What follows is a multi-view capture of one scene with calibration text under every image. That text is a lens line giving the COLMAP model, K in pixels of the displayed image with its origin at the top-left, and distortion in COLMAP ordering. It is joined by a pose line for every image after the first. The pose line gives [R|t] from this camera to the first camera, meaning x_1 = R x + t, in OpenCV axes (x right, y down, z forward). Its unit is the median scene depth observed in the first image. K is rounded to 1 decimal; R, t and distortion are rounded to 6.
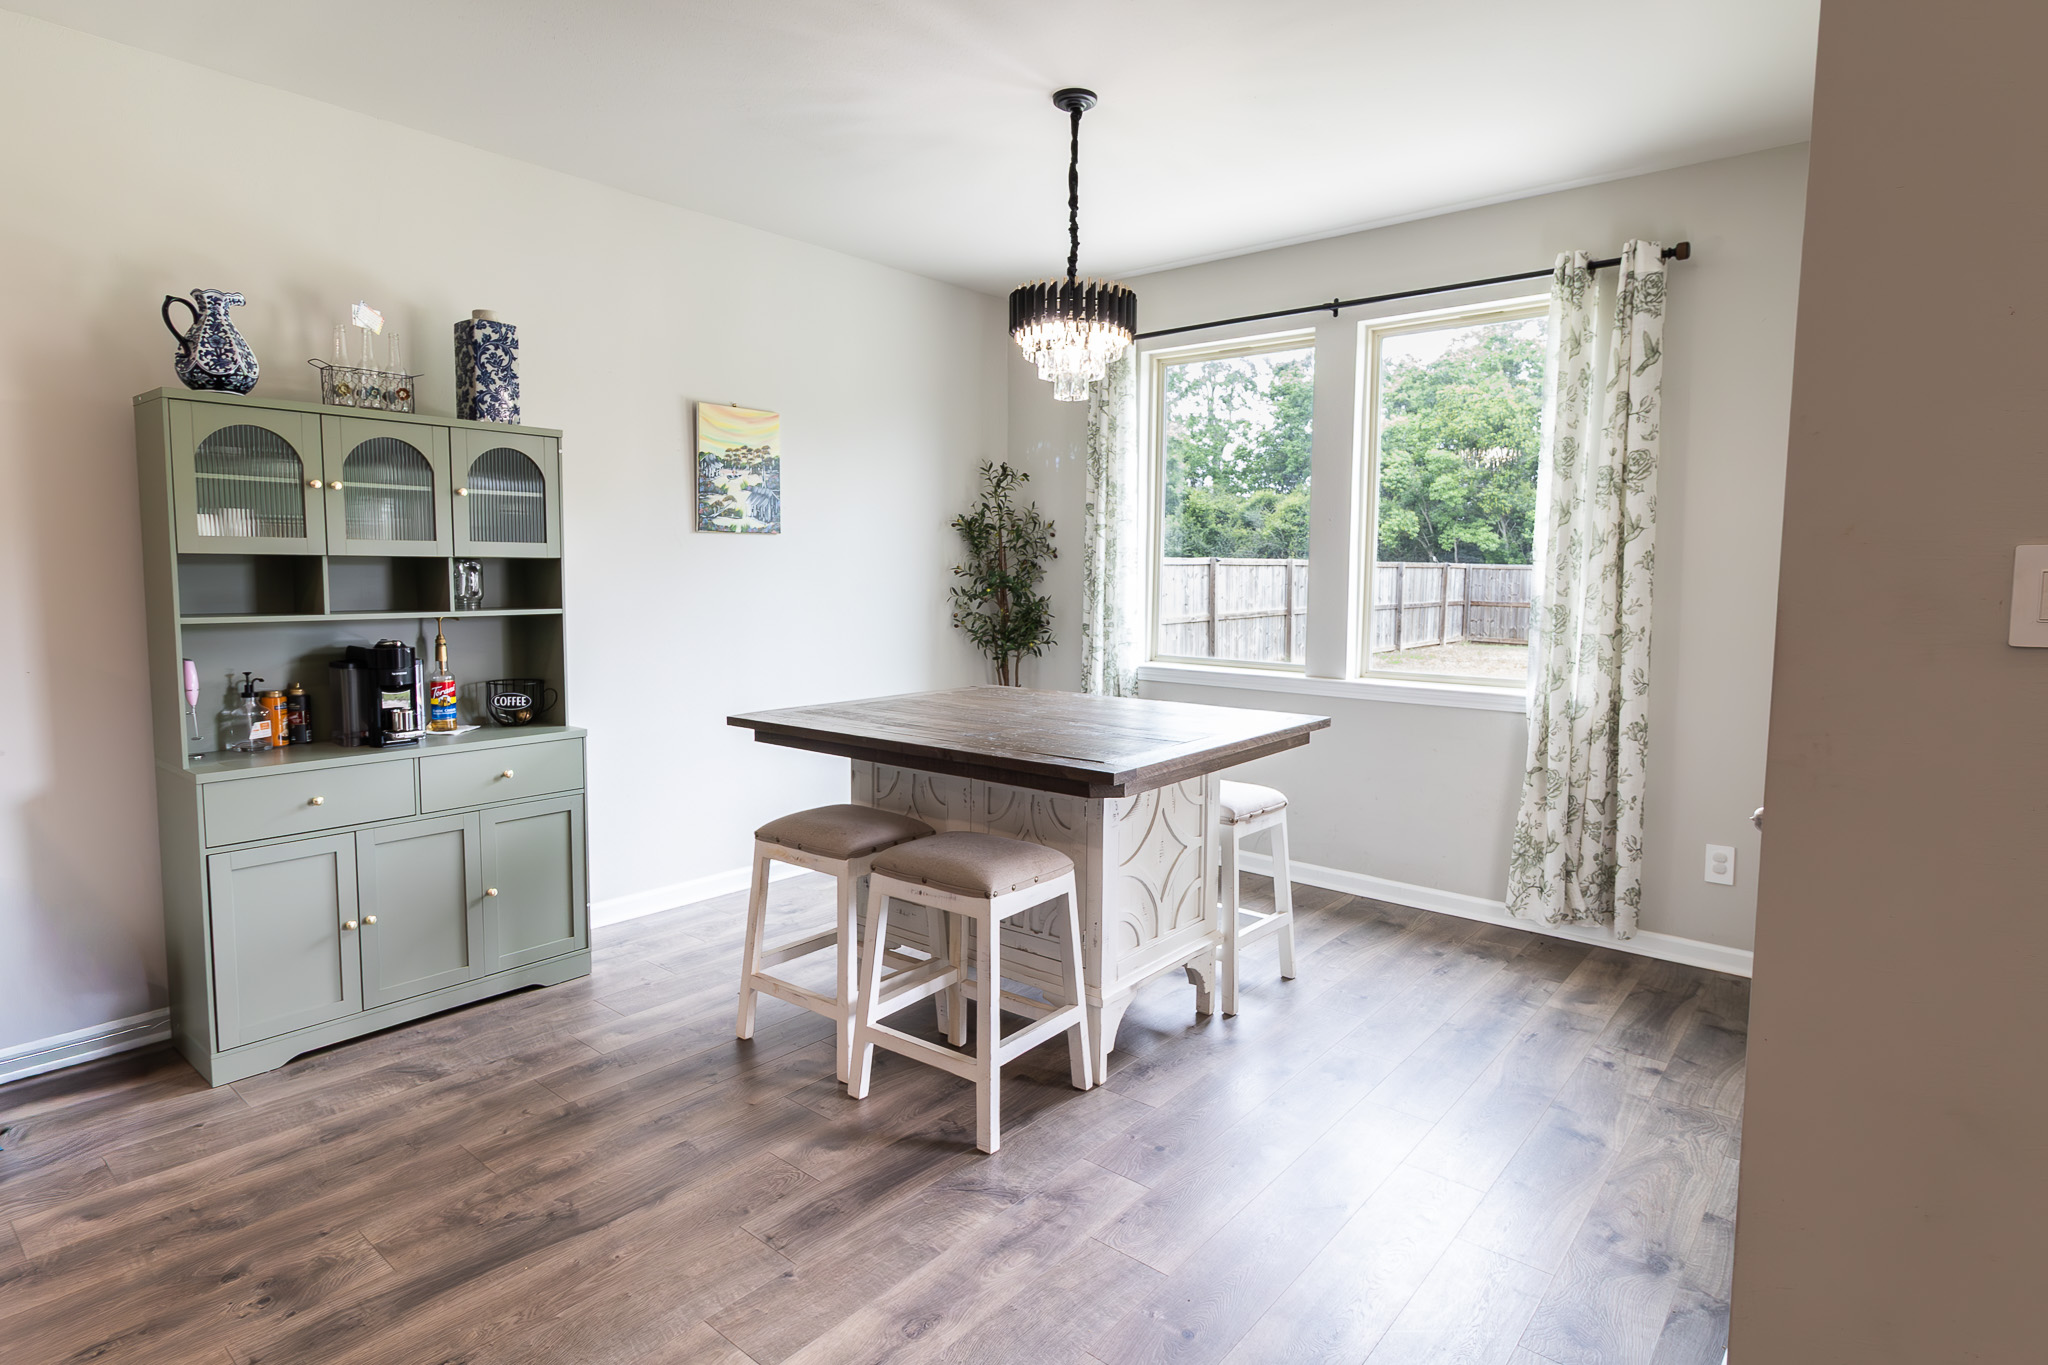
lens RADIAL K [[1086.0, 0, 1020.5], [0, 1086.0, 658.8], [0, 0, 1]] dist [0.000891, -0.001482]
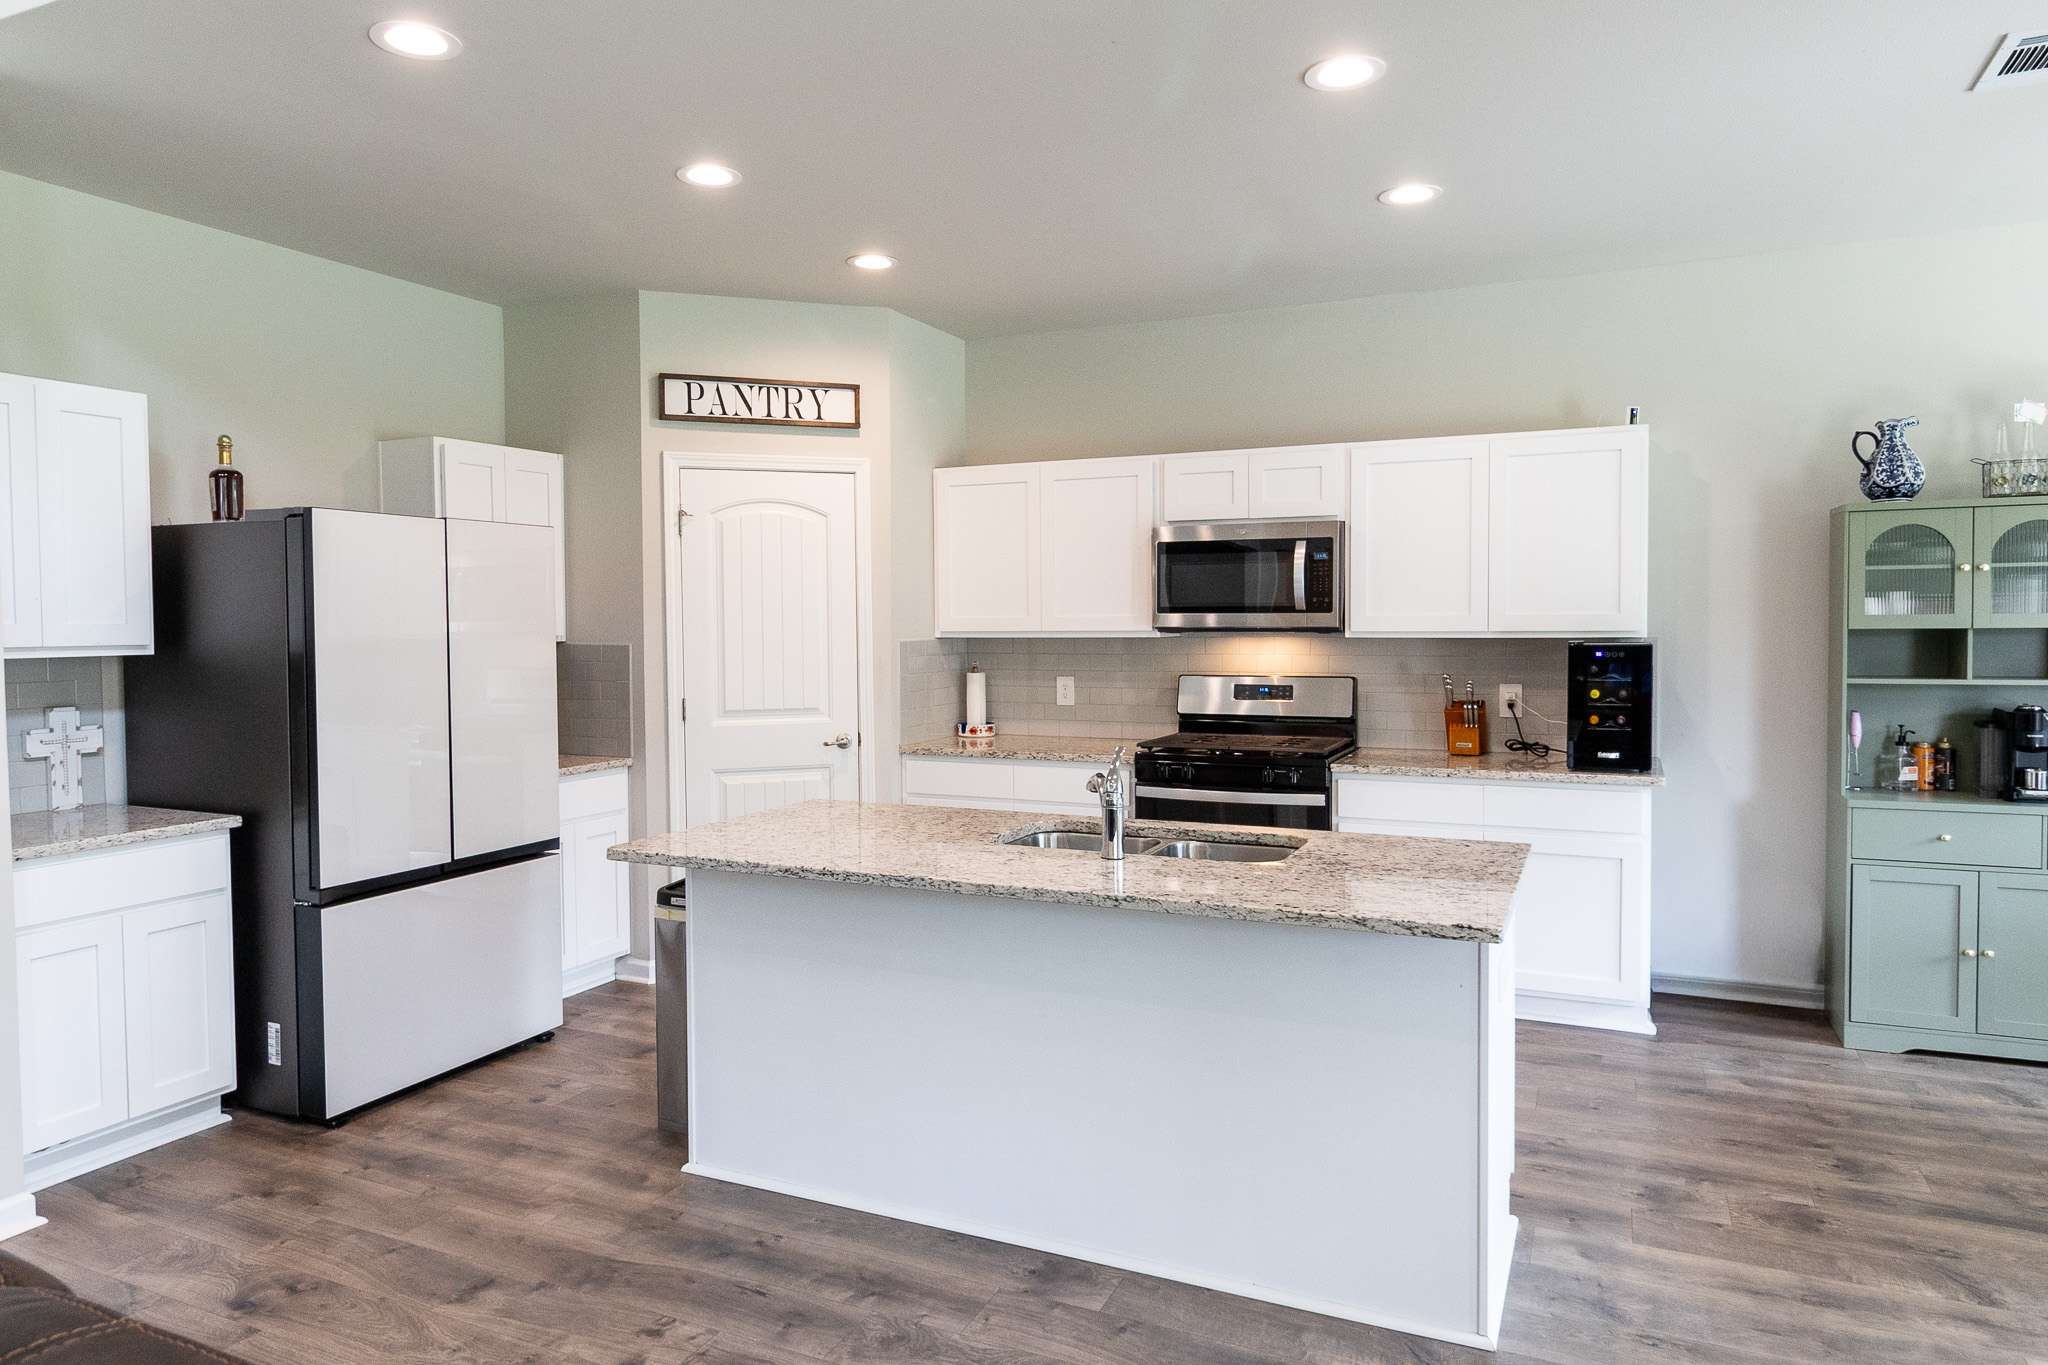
lens RADIAL K [[1263.9, 0, 1024.2], [0, 1263.9, 665.9], [0, 0, 1]] dist [0.000755, -0.001268]
pose [[0.268051, 0.024494, -0.963093, 0.339944], [-0.068011, 0.997664, 0.006444, 0.003536], [0.961001, 0.063774, 0.269091, -0.287656]]
